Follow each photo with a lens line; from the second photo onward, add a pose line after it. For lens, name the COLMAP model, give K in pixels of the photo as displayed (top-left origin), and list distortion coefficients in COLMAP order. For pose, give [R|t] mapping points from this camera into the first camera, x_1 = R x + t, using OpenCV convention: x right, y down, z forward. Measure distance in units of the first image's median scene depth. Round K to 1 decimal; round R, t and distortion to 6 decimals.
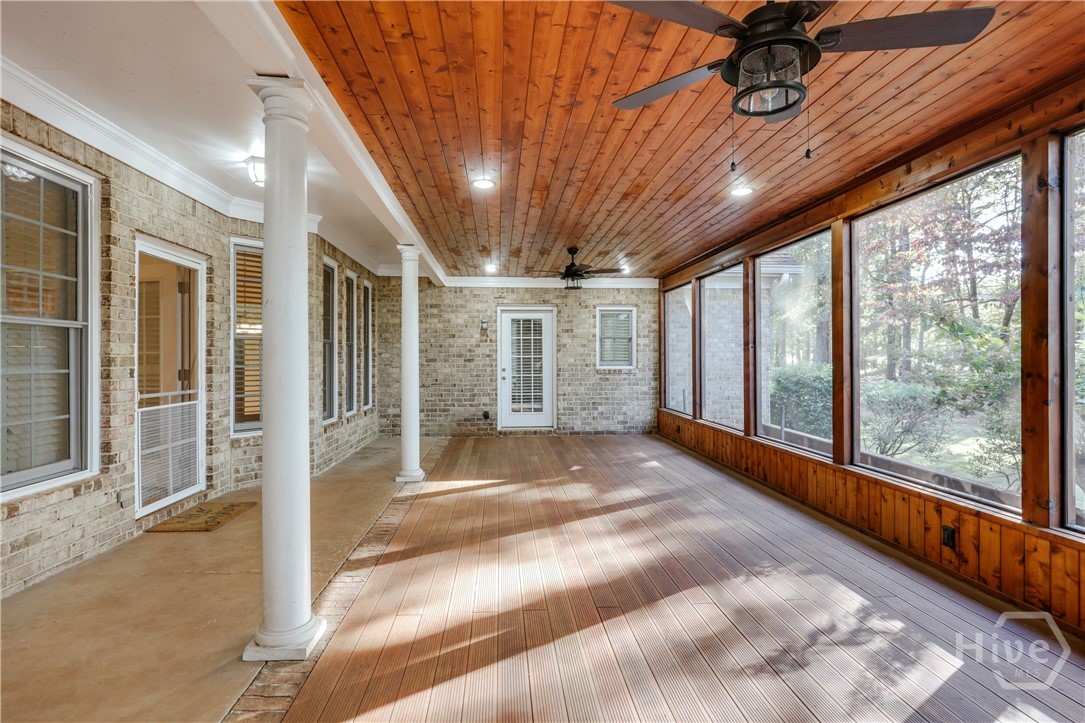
lens RADIAL K [[497.1, 0, 542.5], [0, 497.1, 361.5], [0, 0, 1]] dist [0.001630, 0.000529]
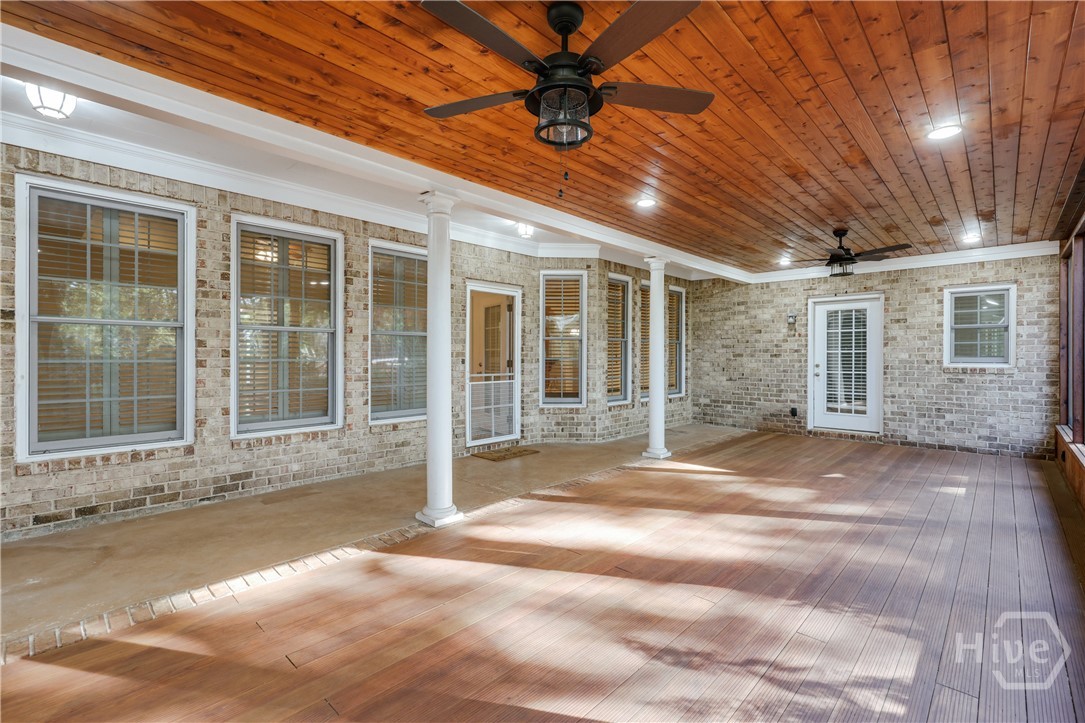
lens RADIAL K [[469.0, 0, 563.3], [0, 469.0, 356.4], [0, 0, 1]] dist [0.000409, 0.000095]
pose [[0.703471, 0.005600, -0.710702, 0.221036], [-0.006078, 0.999980, 0.001863, 0.000408], [0.710698, 0.003009, 0.703491, 0.039026]]
